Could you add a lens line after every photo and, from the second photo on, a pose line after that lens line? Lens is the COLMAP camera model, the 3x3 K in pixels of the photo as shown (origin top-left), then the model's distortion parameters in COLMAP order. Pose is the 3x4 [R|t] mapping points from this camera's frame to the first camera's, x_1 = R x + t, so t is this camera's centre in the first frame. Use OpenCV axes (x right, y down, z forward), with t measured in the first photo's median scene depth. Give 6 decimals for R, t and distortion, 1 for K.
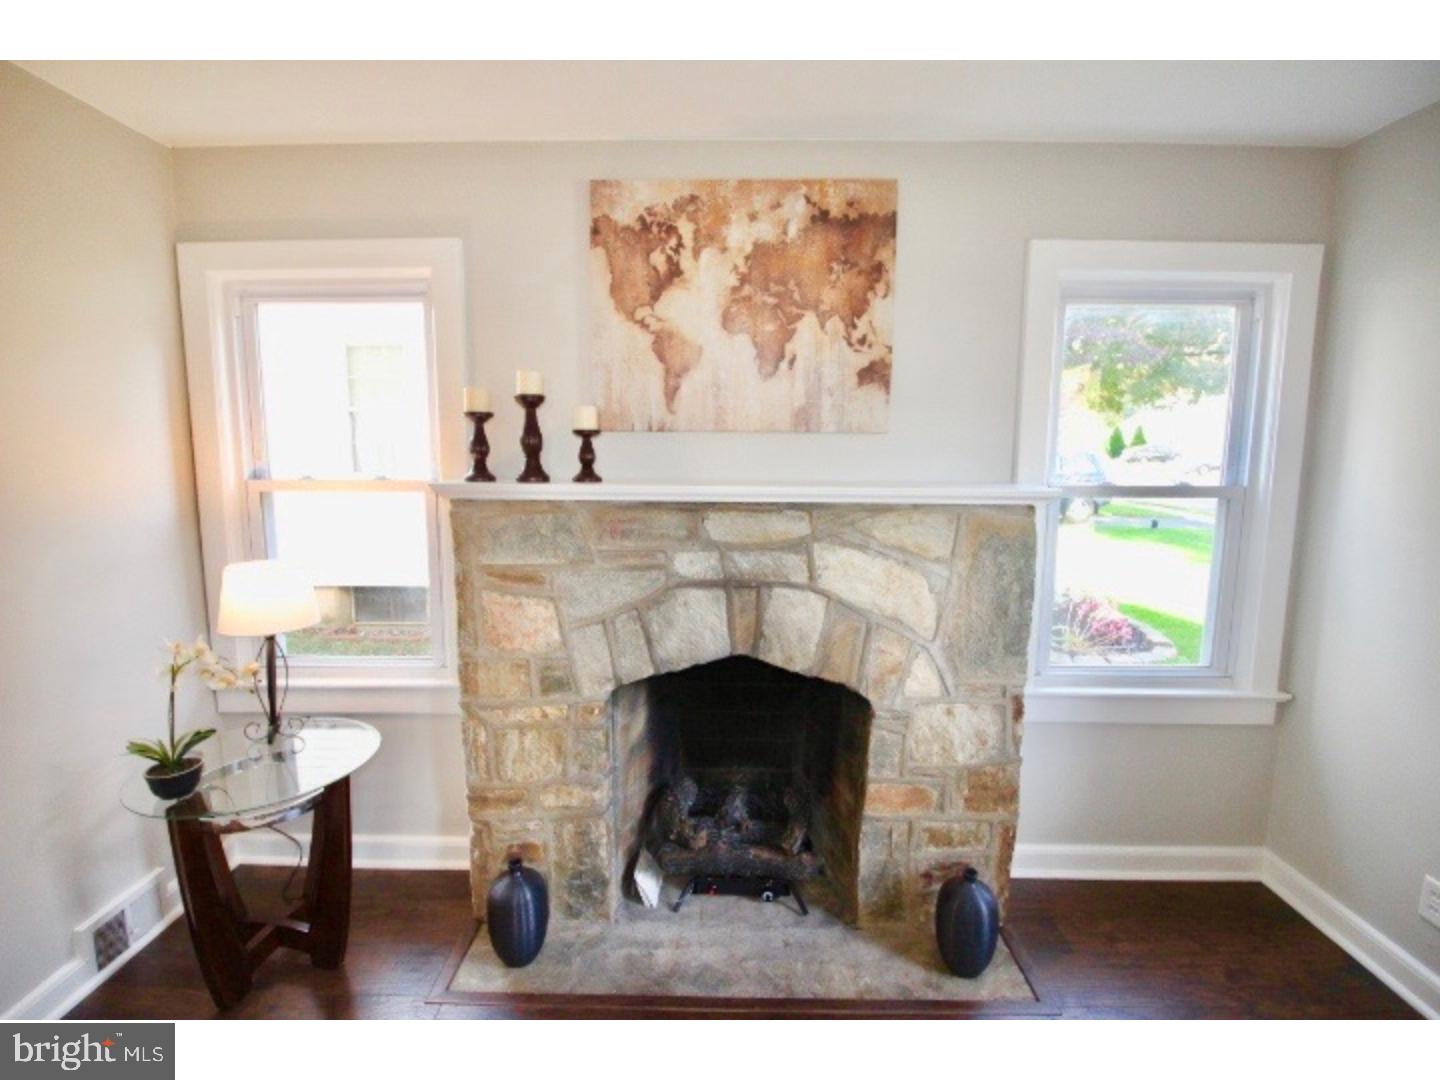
lens RADIAL K [[664.8, 0, 720.1], [0, 664.8, 536.3], [0, 0, 1]] dist [-0.014081, -0.002651]
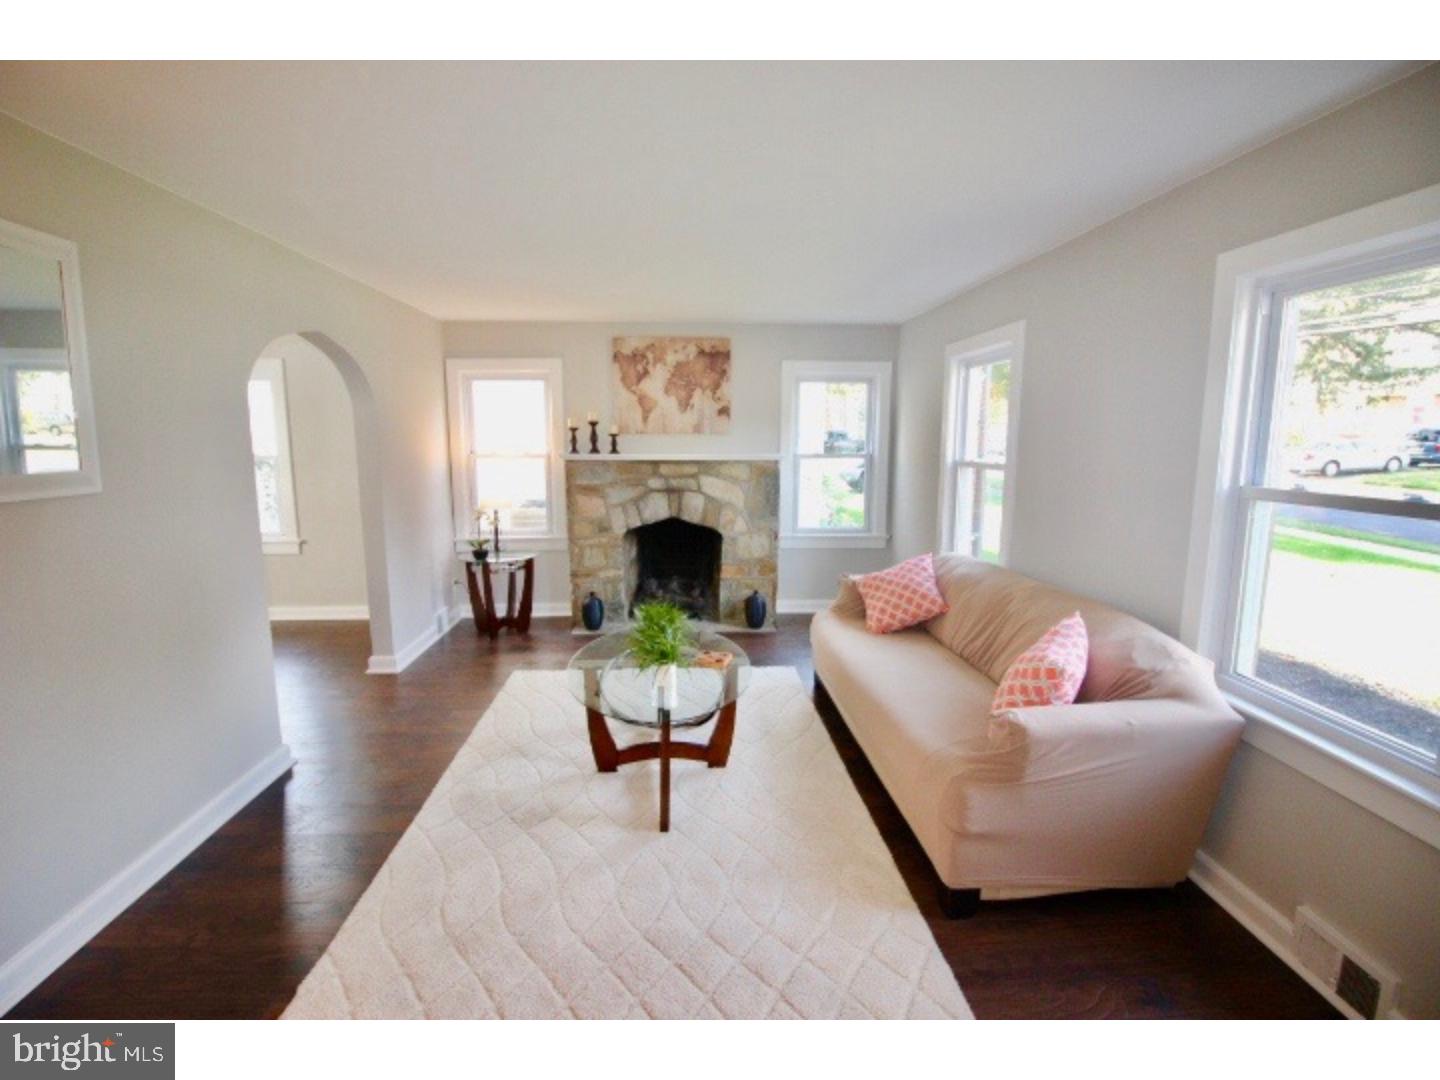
lens RADIAL K [[664.8, 0, 721.2], [0, 664.8, 535.1], [0, 0, 1]] dist [-0.014081, -0.002651]
pose [[0.997126, -0.015654, 0.074130, 0.022398], [0.013994, 0.999641, 0.022865, 0.185872], [-0.074461, -0.021762, 0.996986, -1.655734]]
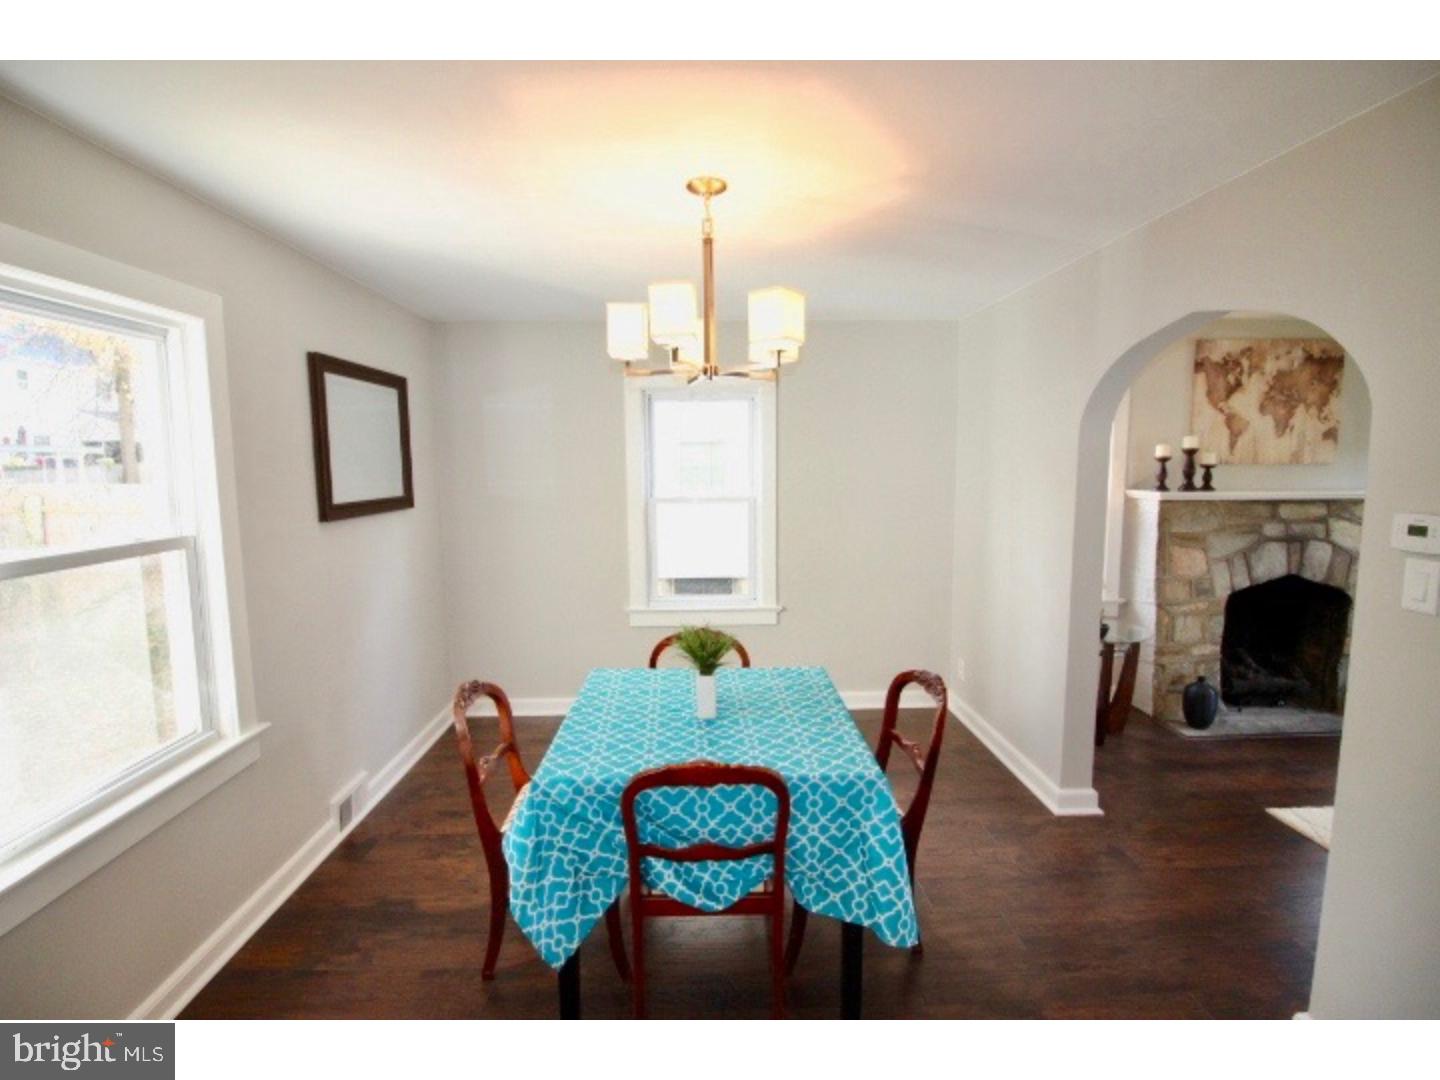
lens RADIAL K [[664.8, 0, 716.0], [0, 664.8, 533.5], [0, 0, 1]] dist [-0.014081, -0.002651]
pose [[0.998844, -0.019464, 0.043955, -1.754467], [0.020345, 0.999599, -0.019692, 0.055019], [-0.043554, 0.020564, 0.998839, -0.903747]]
